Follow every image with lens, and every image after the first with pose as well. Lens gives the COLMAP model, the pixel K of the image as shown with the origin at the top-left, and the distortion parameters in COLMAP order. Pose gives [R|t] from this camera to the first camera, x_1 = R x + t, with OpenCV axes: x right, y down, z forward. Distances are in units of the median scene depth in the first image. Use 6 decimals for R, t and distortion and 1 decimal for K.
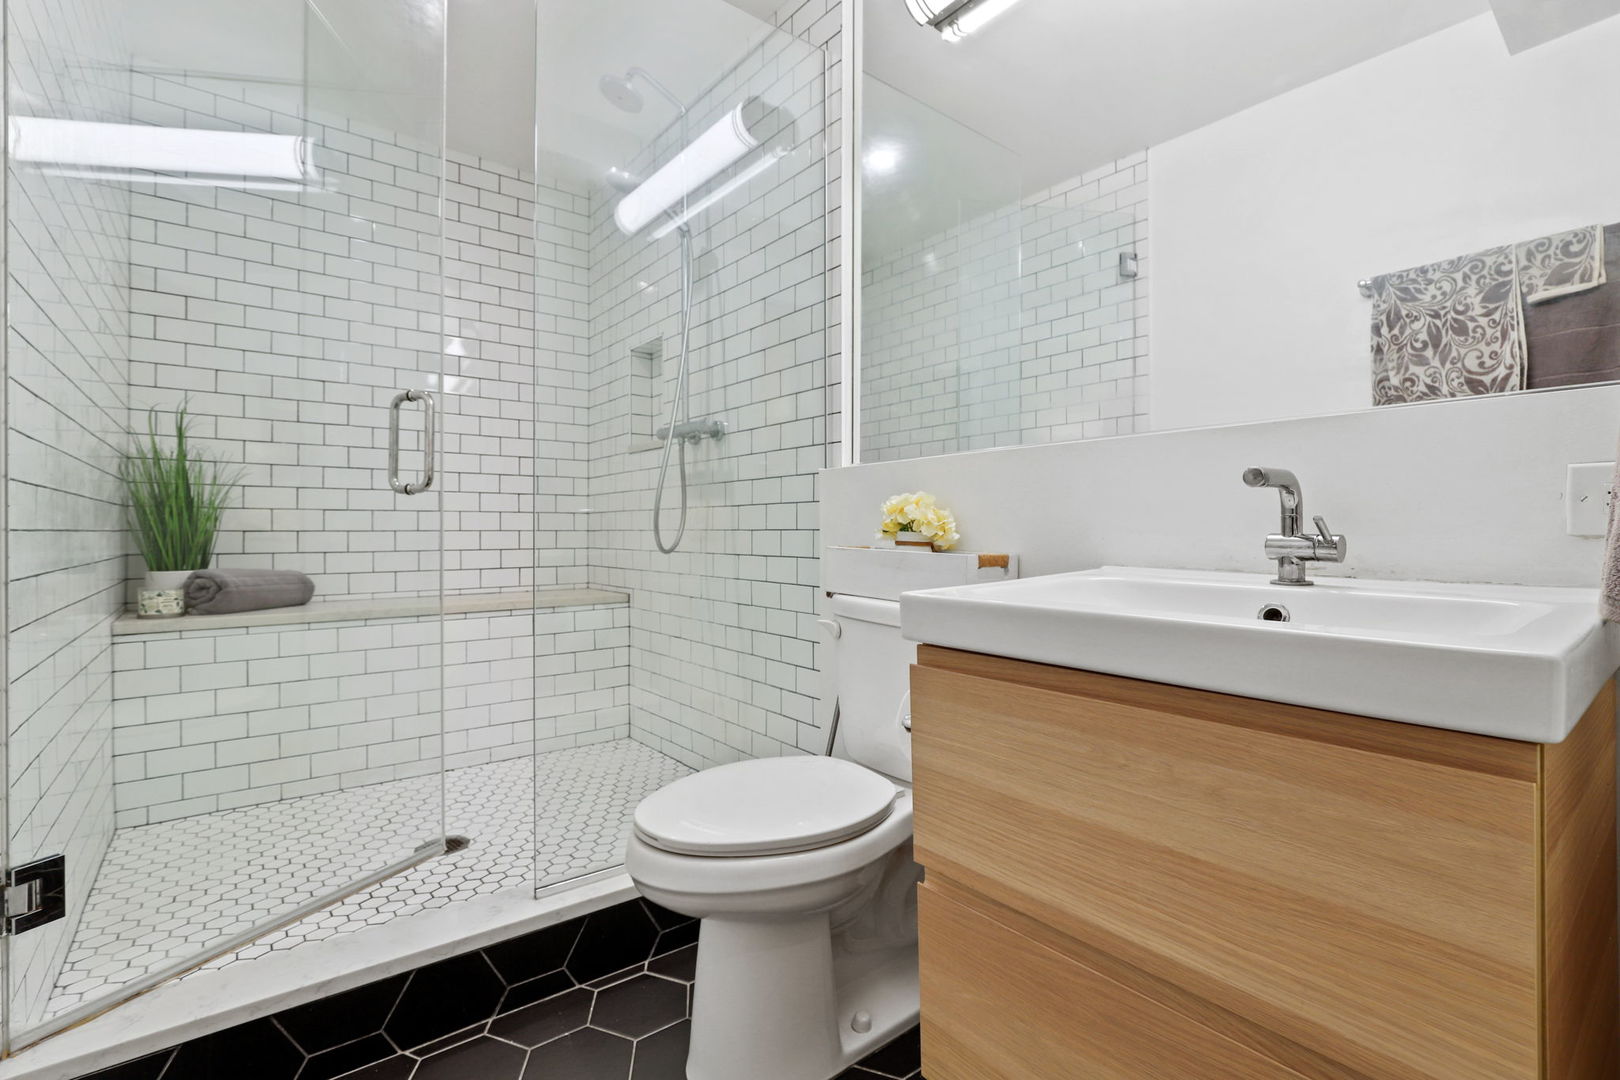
lens RADIAL K [[747.7, 0, 801.2], [0, 747.7, 513.0], [0, 0, 1]] dist [-0.018130, 0.004984]
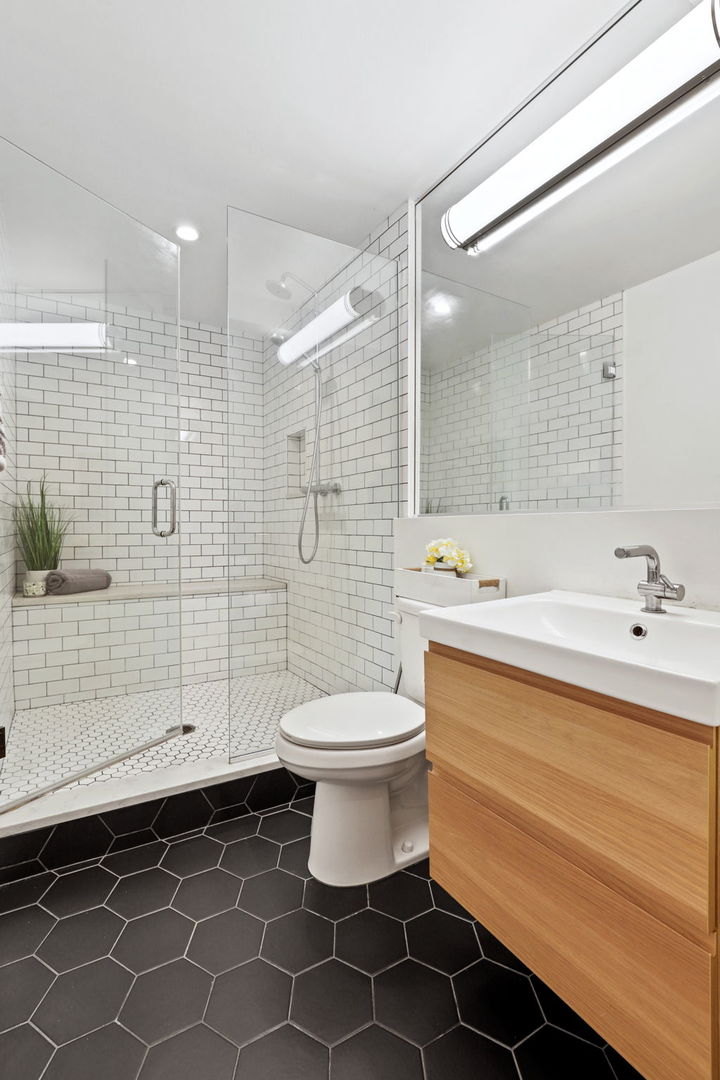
lens RADIAL K [[498.4, 0, 333.9], [0, 498.4, 519.5], [0, 0, 1]] dist [-0.018130, 0.004984]
pose [[0.989050, -0.001731, -0.147568, 0.052741], [0.003313, 0.999940, 0.010472, -0.063535], [0.147541, -0.010847, 0.988997, -0.109987]]
